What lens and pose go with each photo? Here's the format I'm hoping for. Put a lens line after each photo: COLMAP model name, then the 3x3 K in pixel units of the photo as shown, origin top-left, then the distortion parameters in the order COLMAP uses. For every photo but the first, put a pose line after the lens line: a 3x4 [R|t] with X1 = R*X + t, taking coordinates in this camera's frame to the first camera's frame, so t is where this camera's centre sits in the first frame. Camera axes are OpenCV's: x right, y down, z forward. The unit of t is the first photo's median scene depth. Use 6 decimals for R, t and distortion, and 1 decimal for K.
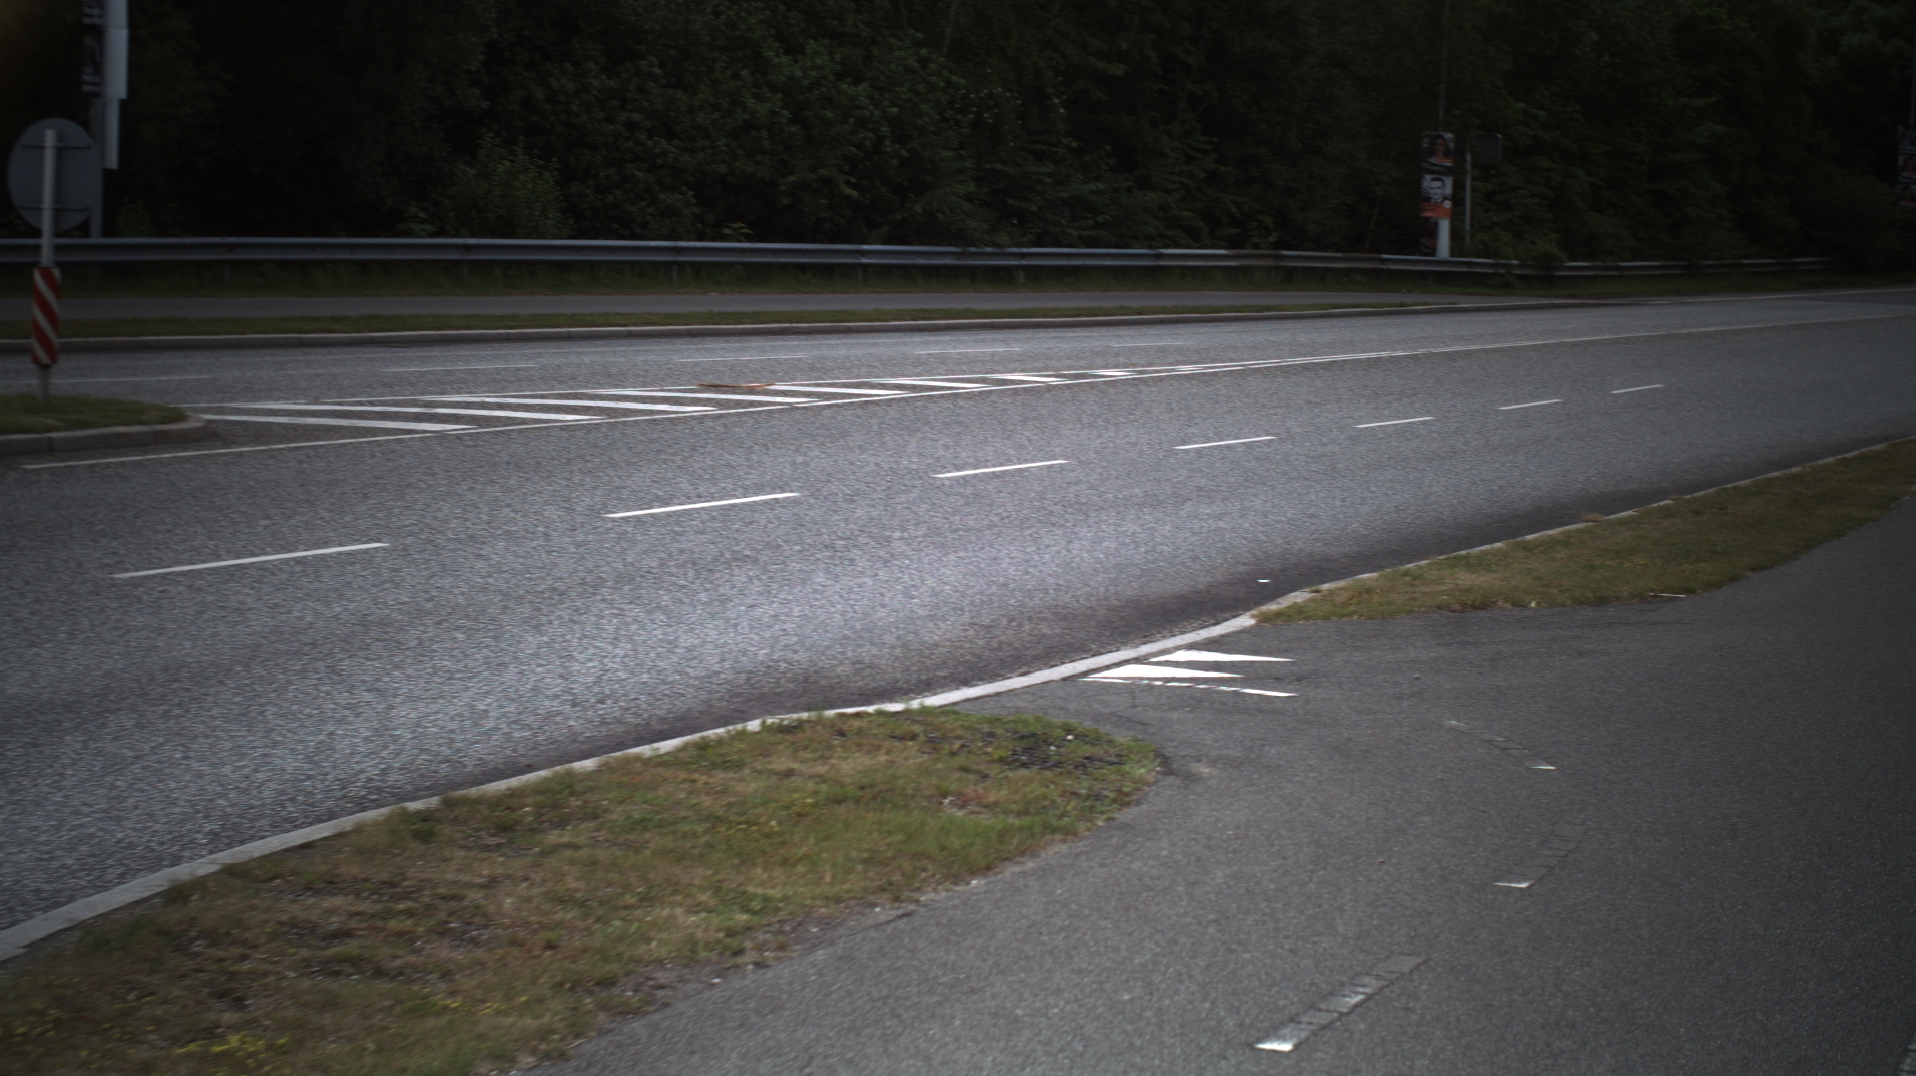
lens RADIAL K [[3386.4, 0, 989.2], [0, 3386.4, 541.8], [0, 0, 1]] dist [-0.307166, 0.449704]
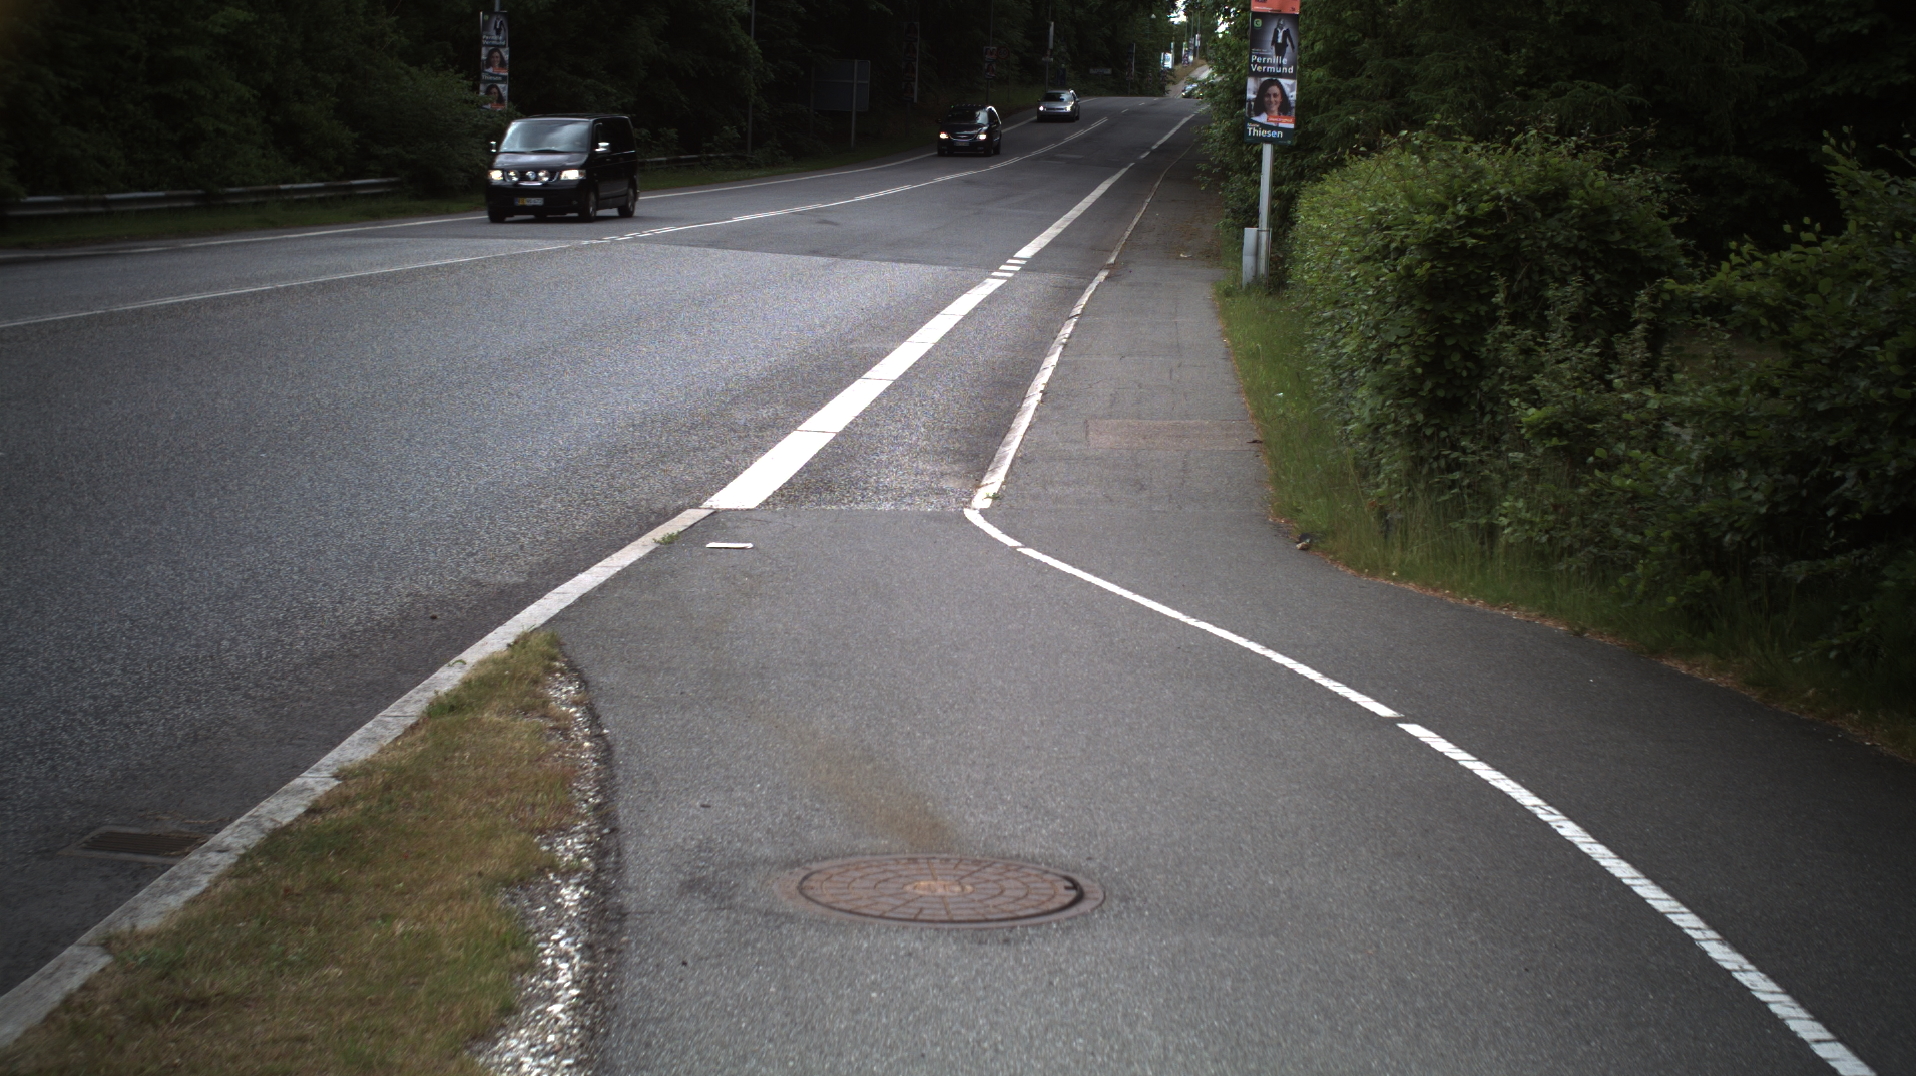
lens RADIAL K [[3386.4, 0, 989.2], [0, 3386.4, 541.8], [0, 0, 1]] dist [-0.307166, 0.449704]
pose [[0.915746, -0.054238, 0.398079, 0.142382], [0.045063, 0.998459, 0.032378, -0.043412], [-0.399222, -0.011711, 0.916780, 0.500188]]
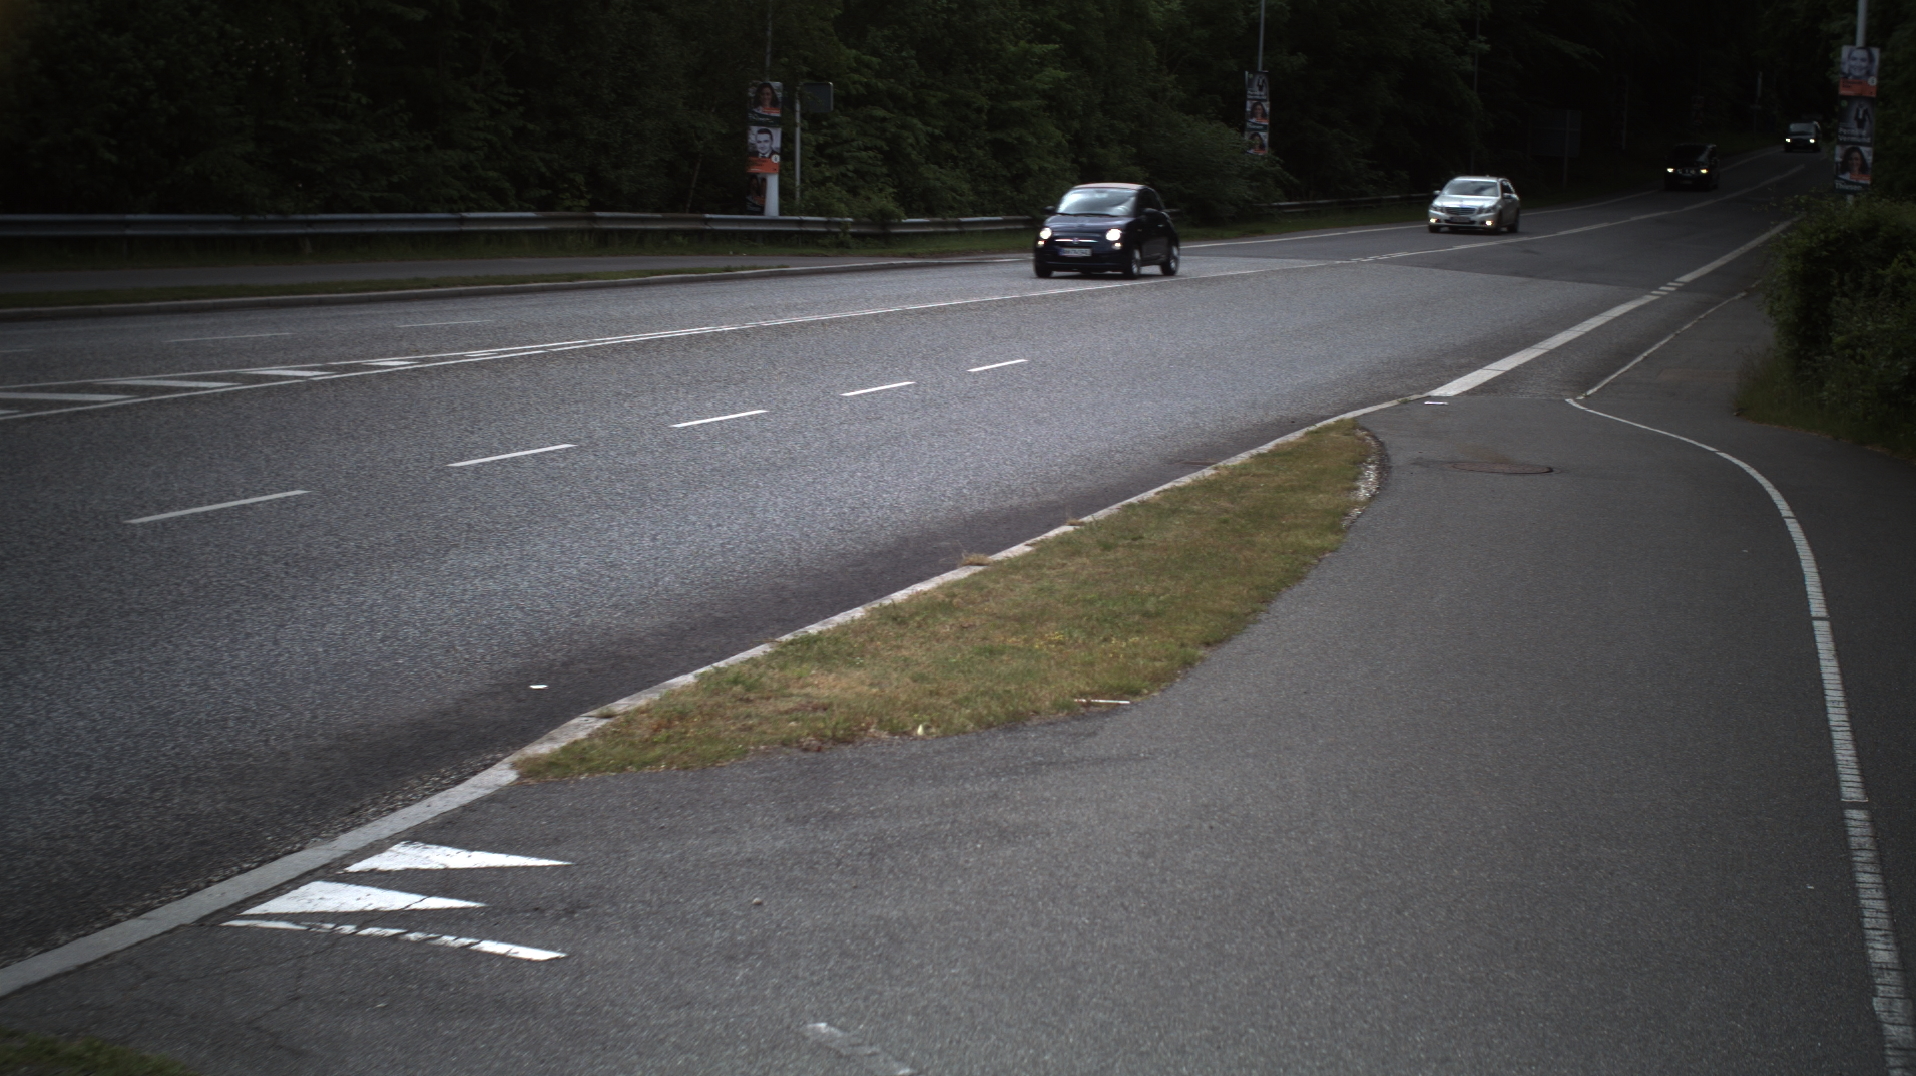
lens RADIAL K [[3386.4, 0, 989.2], [0, 3386.4, 541.8], [0, 0, 1]] dist [-0.307166, 0.449704]
pose [[0.980368, -0.025305, 0.195547, 0.016439], [0.022788, 0.999626, 0.015114, -0.012726], [-0.195856, -0.010361, 0.980578, 0.127910]]
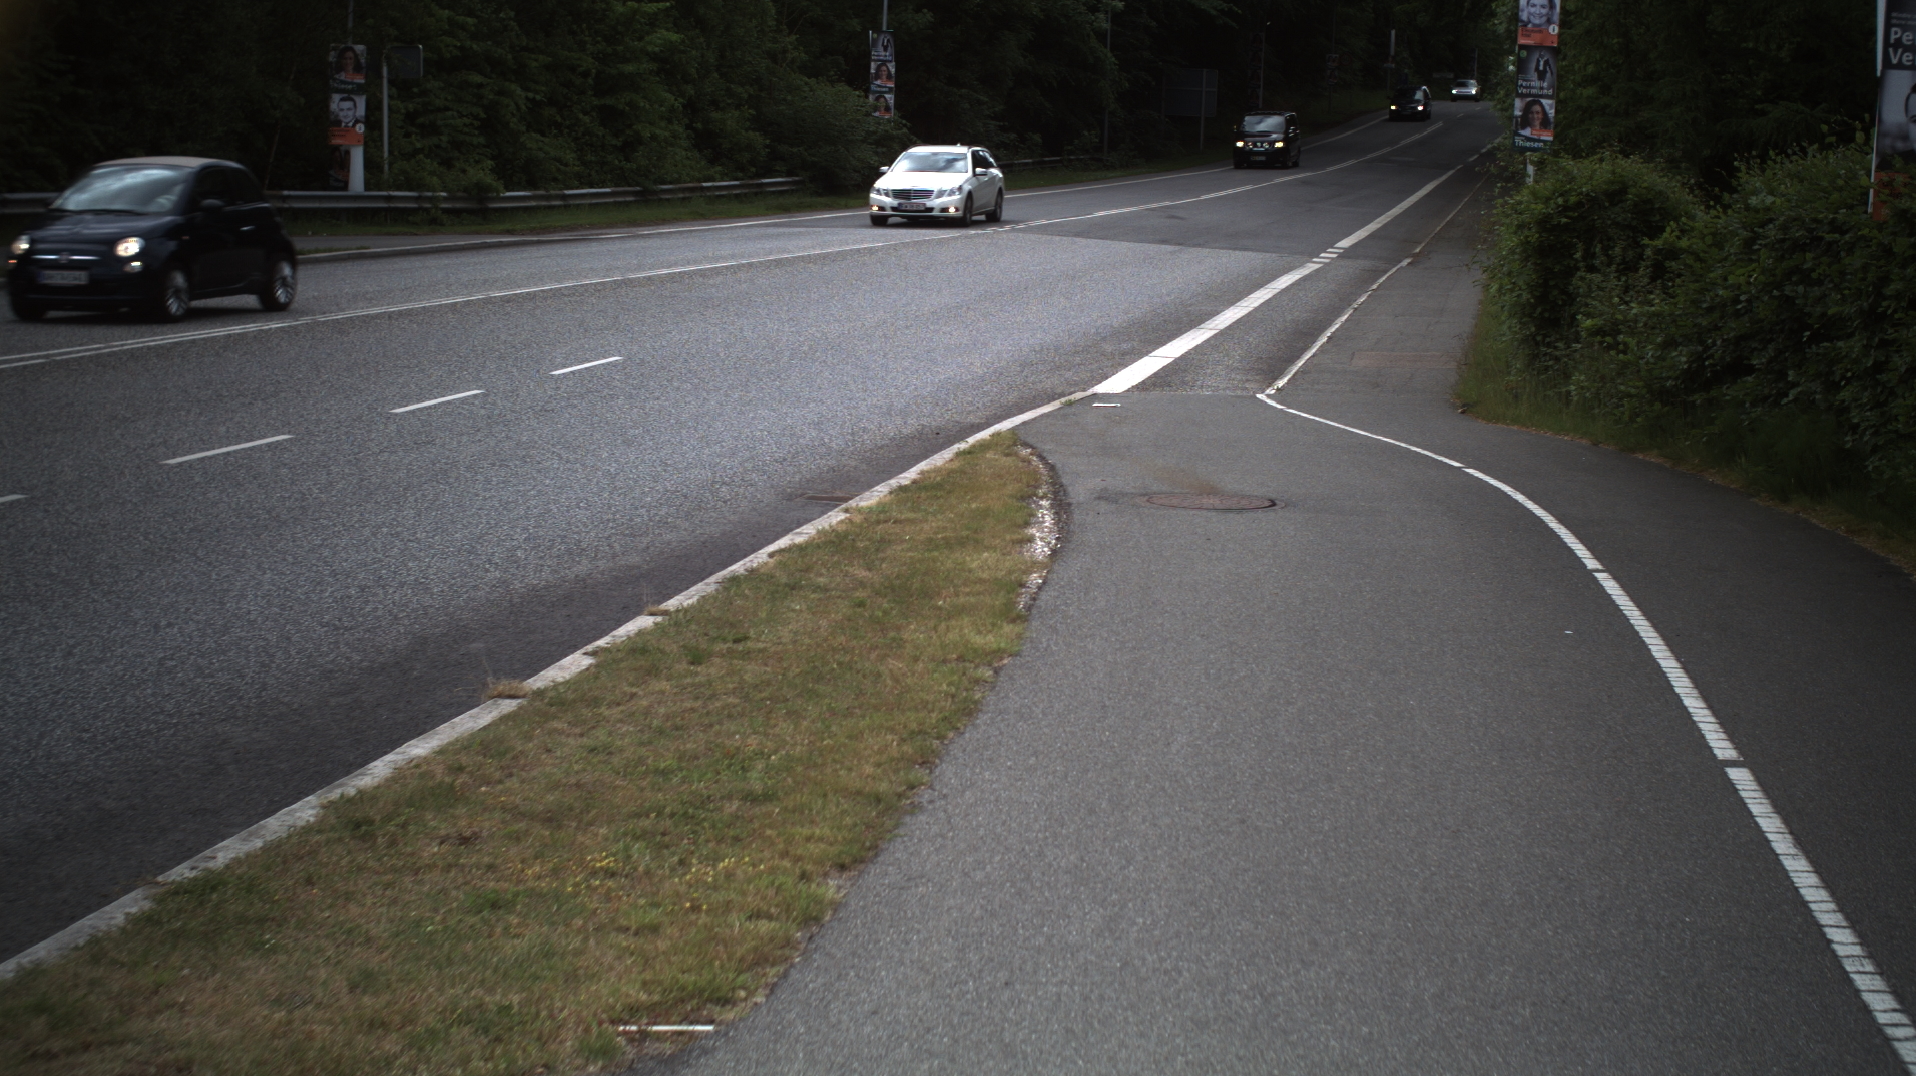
lens RADIAL K [[3386.4, 0, 989.2], [0, 3386.4, 541.8], [0, 0, 1]] dist [-0.307166, 0.449704]
pose [[0.952440, -0.046422, 0.301169, 0.050520], [0.039802, 0.998813, 0.028083, -0.023665], [-0.302115, -0.014760, 0.953157, 0.253899]]
